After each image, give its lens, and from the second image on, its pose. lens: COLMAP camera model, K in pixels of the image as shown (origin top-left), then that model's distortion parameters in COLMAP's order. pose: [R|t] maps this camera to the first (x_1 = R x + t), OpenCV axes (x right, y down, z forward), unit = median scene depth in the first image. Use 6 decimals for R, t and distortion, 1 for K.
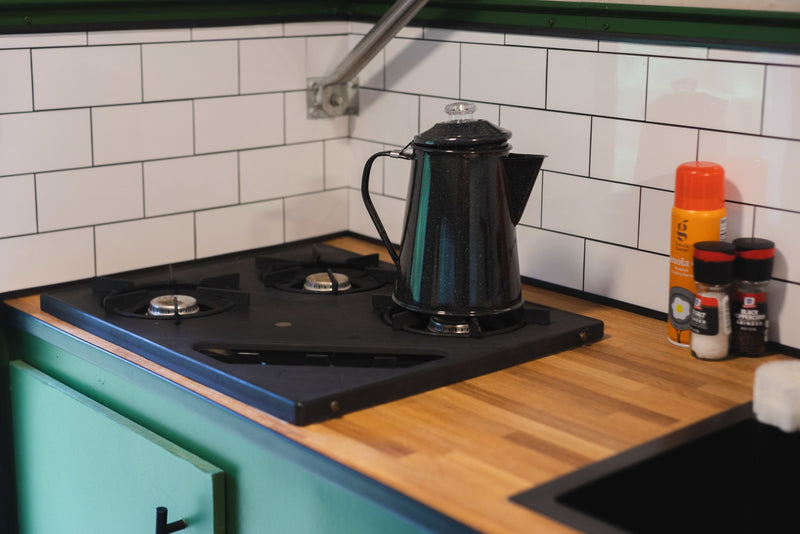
lens RADIAL K [[1302.0, 0, 409.8], [0, 1302.0, 267.3], [0, 0, 1]] dist [0.175734, 0.003062]
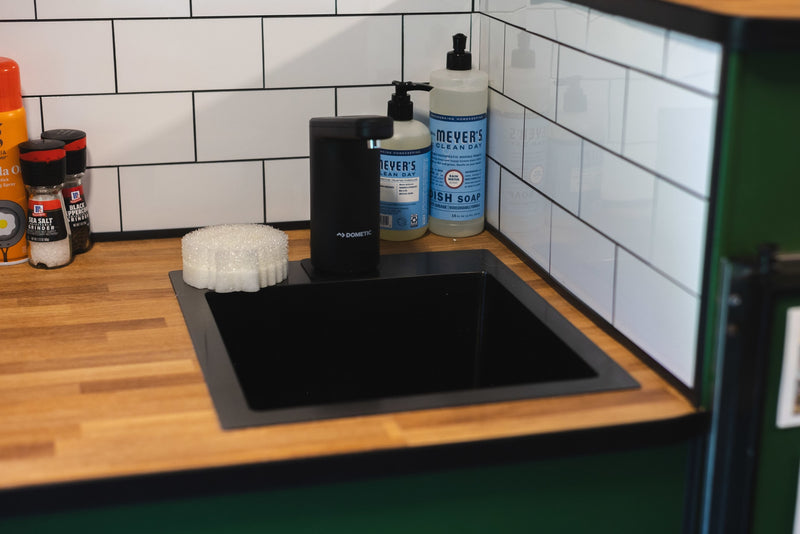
lens RADIAL K [[1302.0, 0, 409.8], [0, 1302.0, 267.3], [0, 0, 1]] dist [0.175734, 0.003062]
pose [[0.462887, -0.276873, 0.842067, -0.449224], [0.207992, 0.957371, 0.200452, -0.065480], [-0.861670, 0.082356, 0.500742, 0.315215]]
